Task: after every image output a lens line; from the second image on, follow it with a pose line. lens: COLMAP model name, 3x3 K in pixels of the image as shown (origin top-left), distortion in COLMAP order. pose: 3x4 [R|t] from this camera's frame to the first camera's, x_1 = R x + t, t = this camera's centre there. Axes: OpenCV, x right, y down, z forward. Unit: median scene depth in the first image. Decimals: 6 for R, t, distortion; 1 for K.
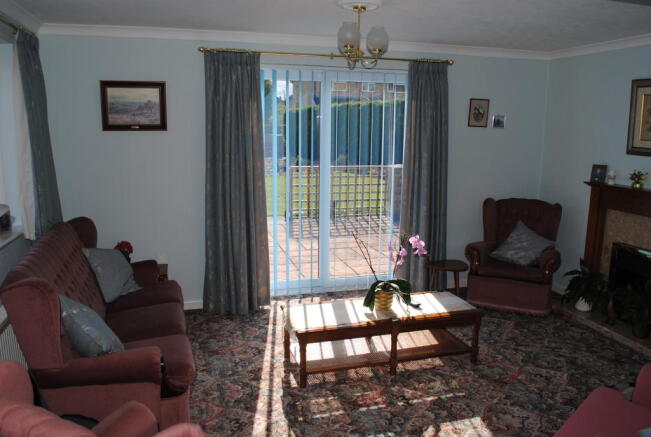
lens RADIAL K [[537.0, 0, 327.3], [0, 537.0, 222.9], [0, 0, 1]] dist [-0.070314, 0.012776]
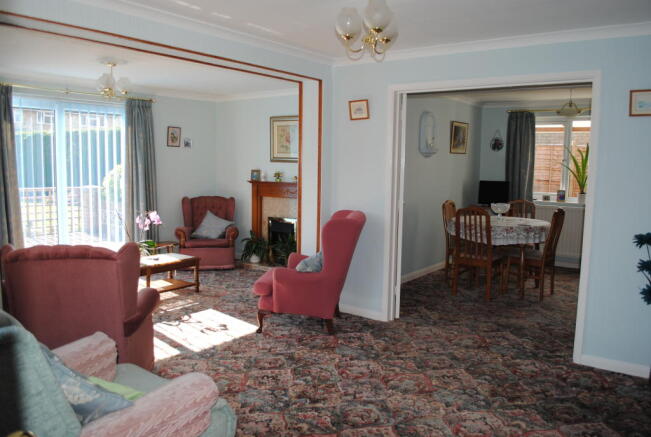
lens RADIAL K [[537.0, 0, 330.2], [0, 537.0, 220.8], [0, 0, 1]] dist [-0.070314, 0.012776]
pose [[0.805171, -0.063191, 0.589666, -0.254489], [0.102944, 0.994105, -0.034034, 0.117854], [-0.584039, 0.088105, 0.806930, -0.404189]]
